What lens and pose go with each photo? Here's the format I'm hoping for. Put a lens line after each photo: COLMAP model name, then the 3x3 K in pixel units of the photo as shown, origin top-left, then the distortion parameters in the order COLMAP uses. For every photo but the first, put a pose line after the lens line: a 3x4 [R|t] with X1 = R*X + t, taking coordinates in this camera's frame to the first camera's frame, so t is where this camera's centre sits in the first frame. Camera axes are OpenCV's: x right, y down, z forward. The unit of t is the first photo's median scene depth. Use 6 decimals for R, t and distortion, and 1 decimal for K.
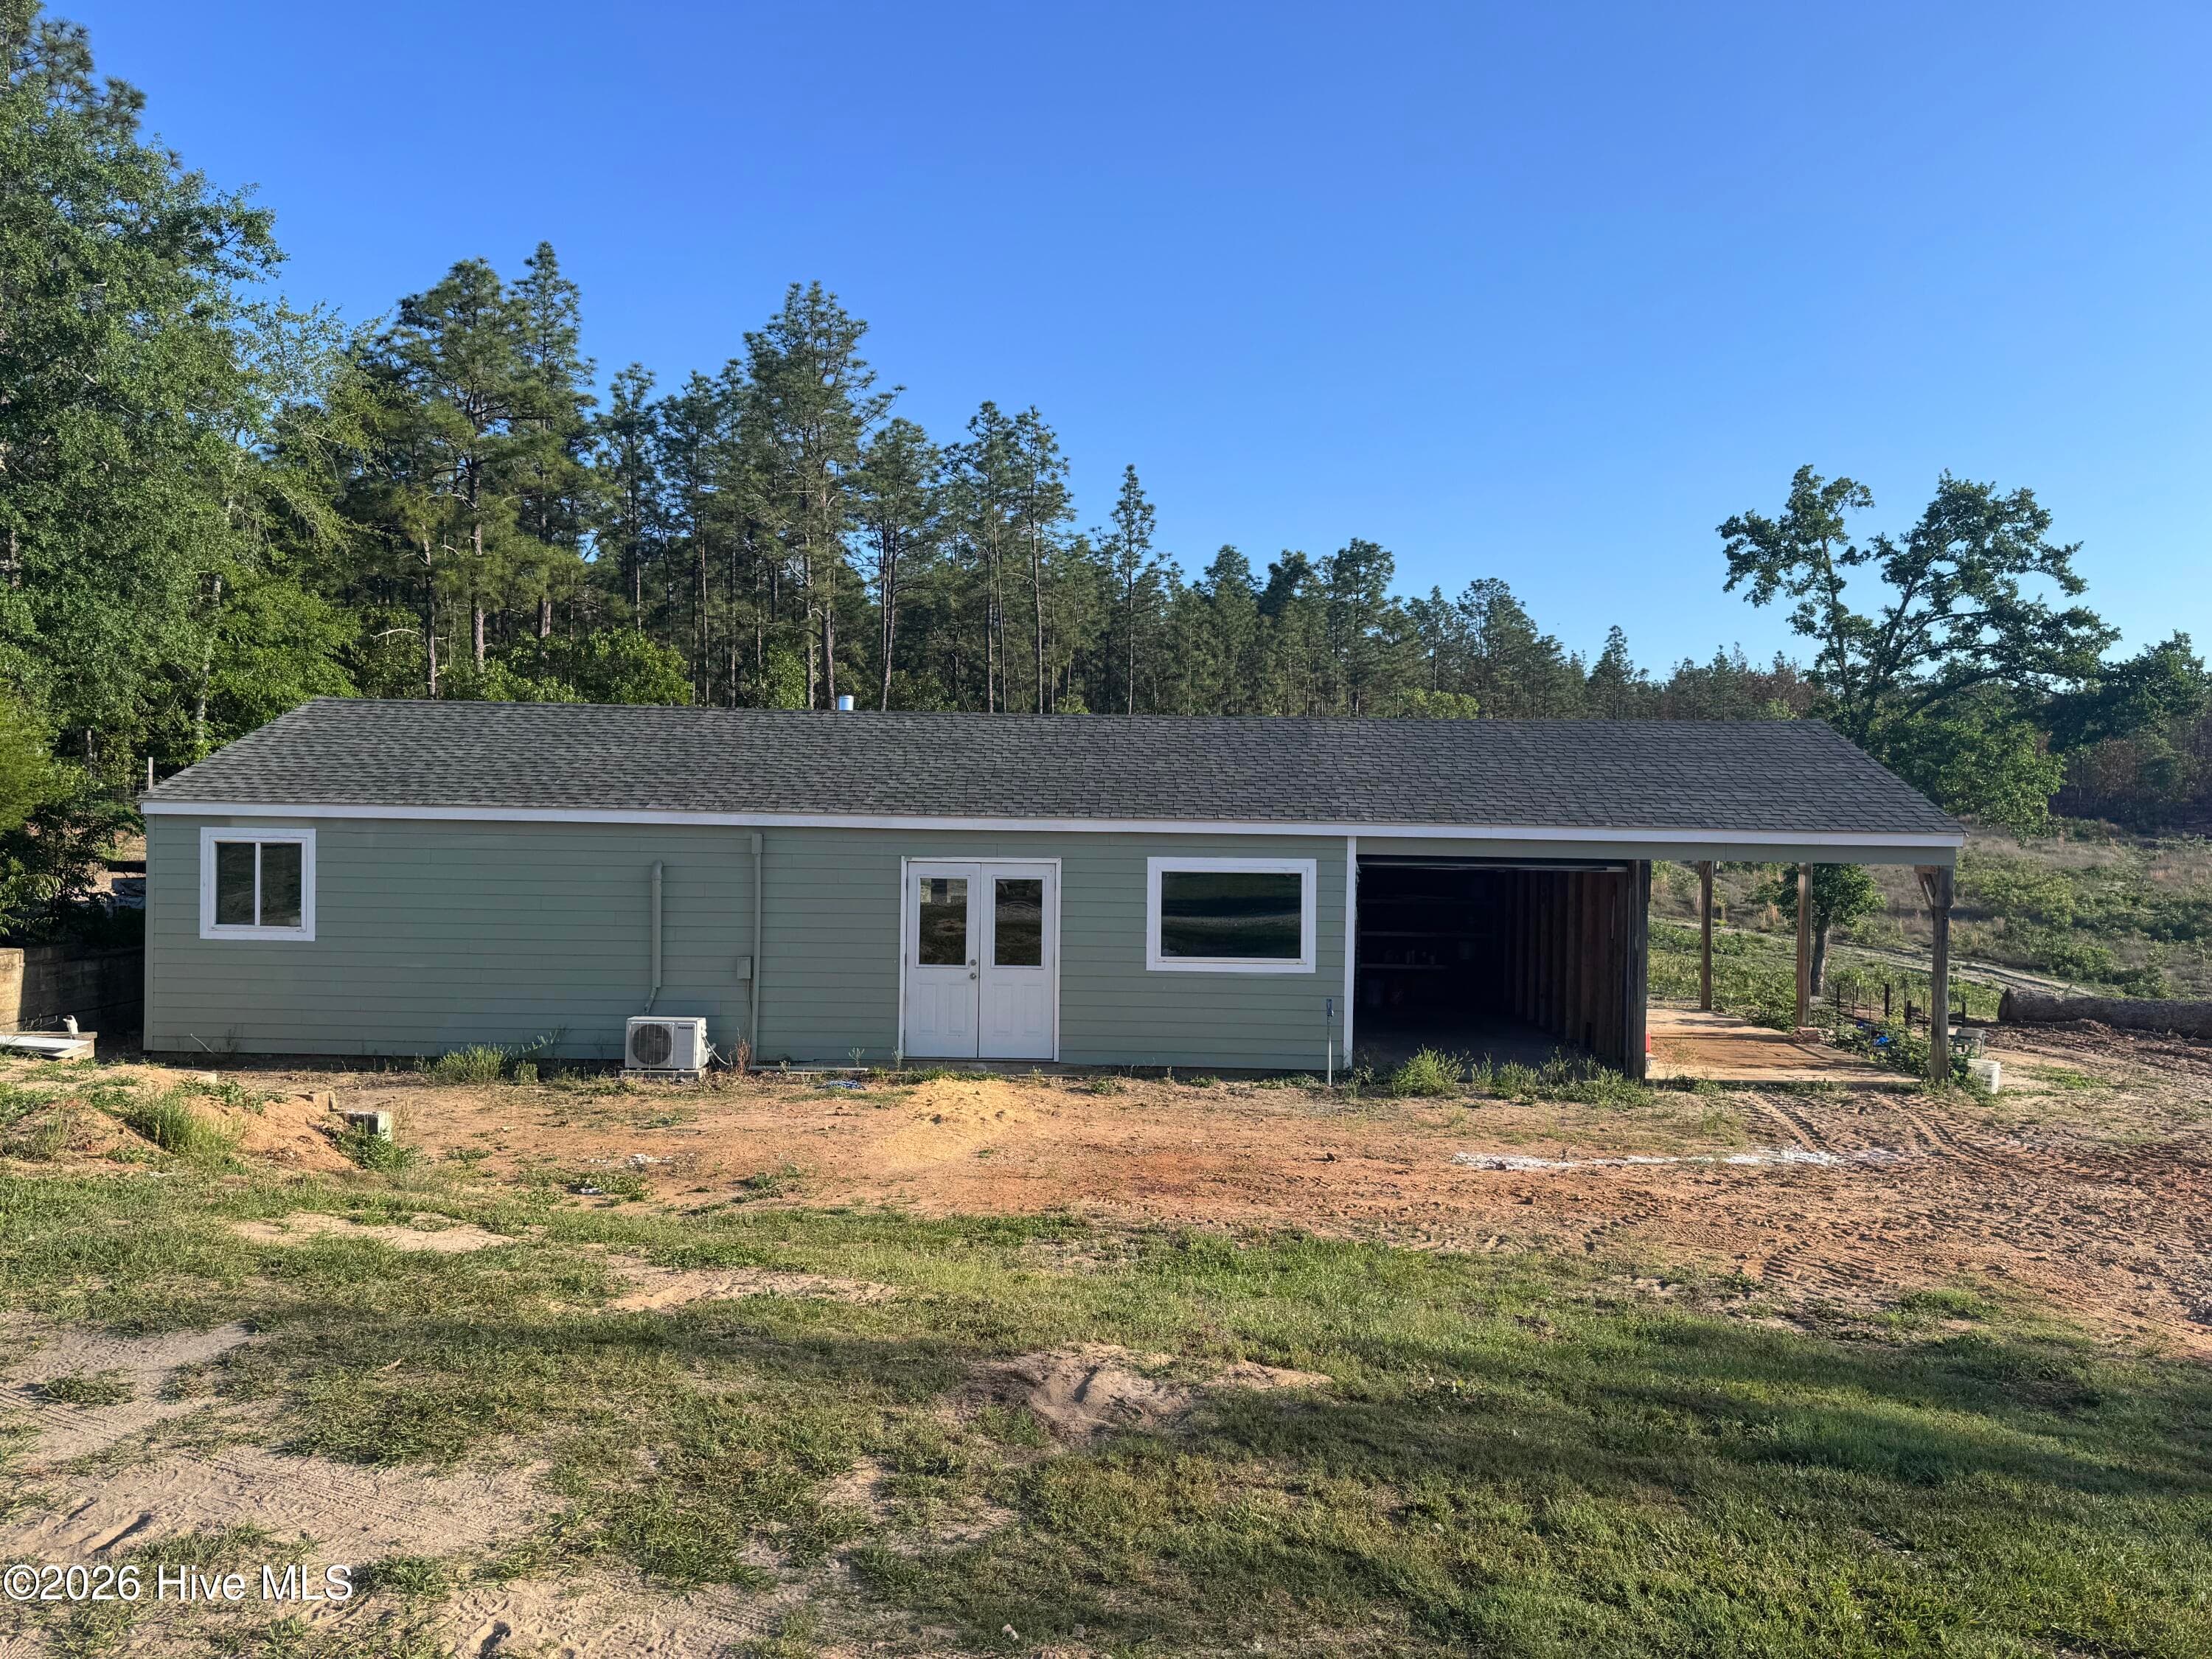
lens RADIAL K [[1567.1, 0, 1109.7], [0, 1567.1, 827.8], [0, 0, 1]] dist [0.052854, -0.055340]
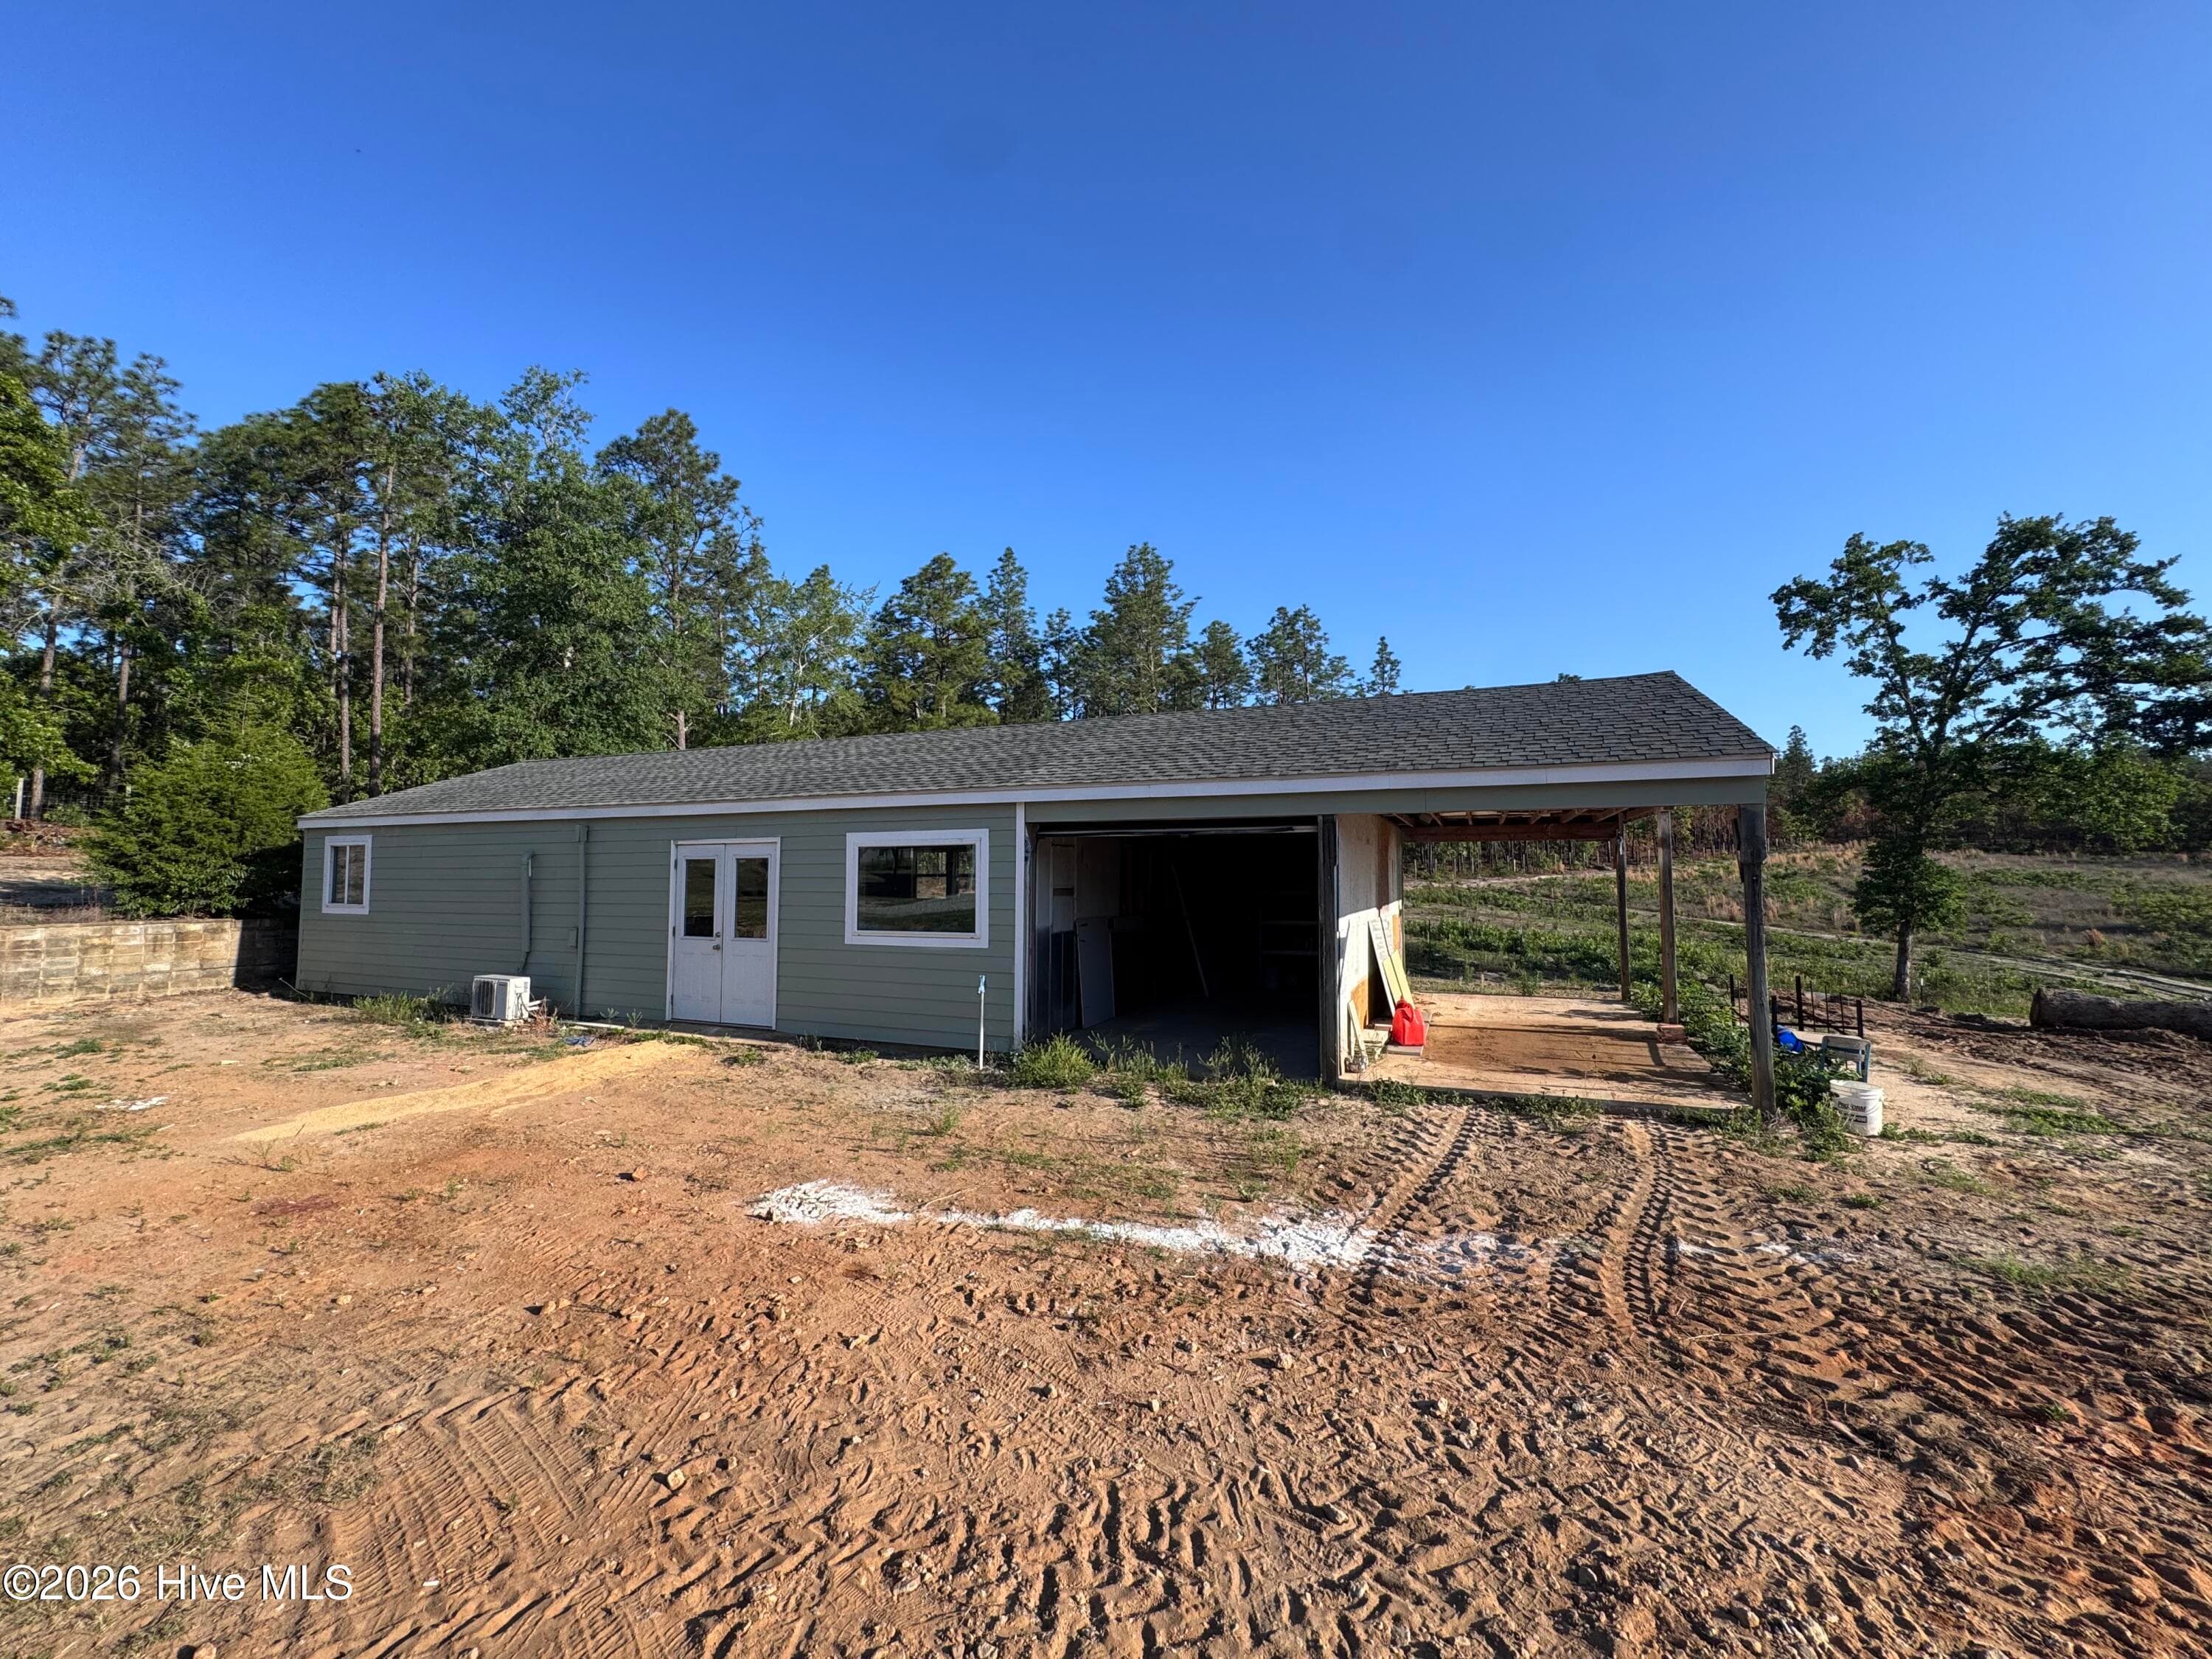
lens RADIAL K [[882.5, 0, 1104.2], [0, 882.5, 822.5], [0, 0, 1]] dist [-0.000776, -0.000098]
pose [[0.927917, -0.039292, -0.370710, 0.169160], [0.013691, 0.997351, -0.071442, 0.023569], [0.372535, 0.061217, 0.925997, 0.219285]]
